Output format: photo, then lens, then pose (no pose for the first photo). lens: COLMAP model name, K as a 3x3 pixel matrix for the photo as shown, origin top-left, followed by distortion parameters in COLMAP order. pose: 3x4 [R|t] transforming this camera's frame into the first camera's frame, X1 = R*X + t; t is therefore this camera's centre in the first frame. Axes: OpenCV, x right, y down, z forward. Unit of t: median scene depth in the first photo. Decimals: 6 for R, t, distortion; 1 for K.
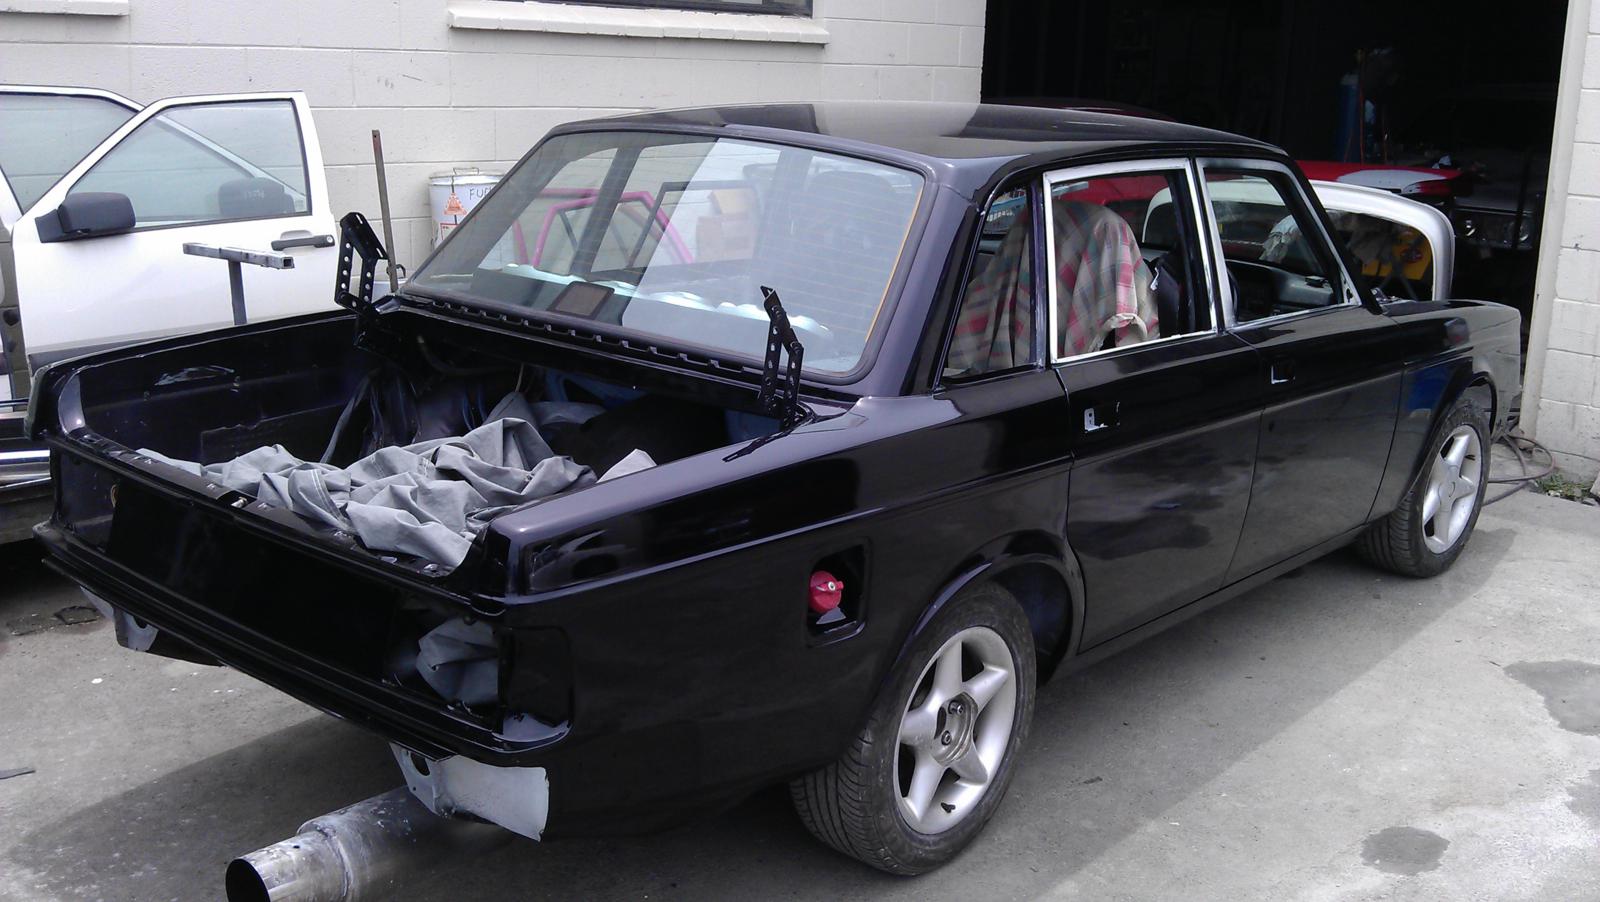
lens RADIAL K [[1618.6, 0, 821.6], [0, 1618.6, 443.3], [0, 0, 1]] dist [0.117389, -0.363683]
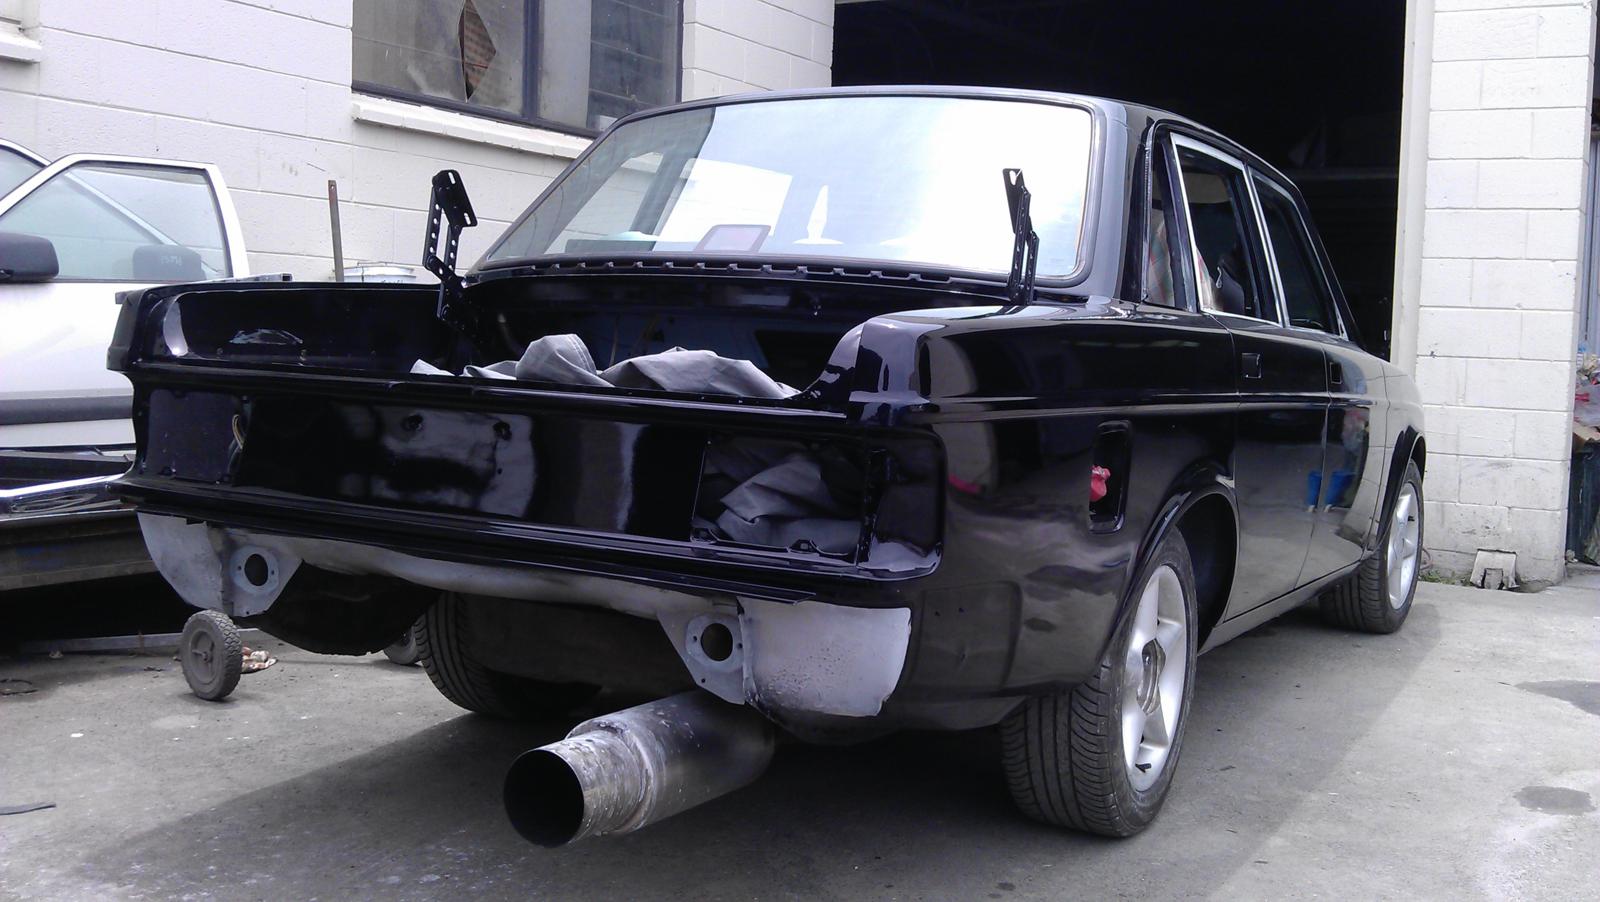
lens RADIAL K [[1618.6, 0, 821.6], [0, 1618.6, 443.3], [0, 0, 1]] dist [0.117389, -0.363683]
pose [[0.978473, -0.007967, 0.206223, -0.269454], [0.042762, 0.985395, -0.164828, 0.171213], [-0.201897, 0.170099, 0.964523, 0.093767]]
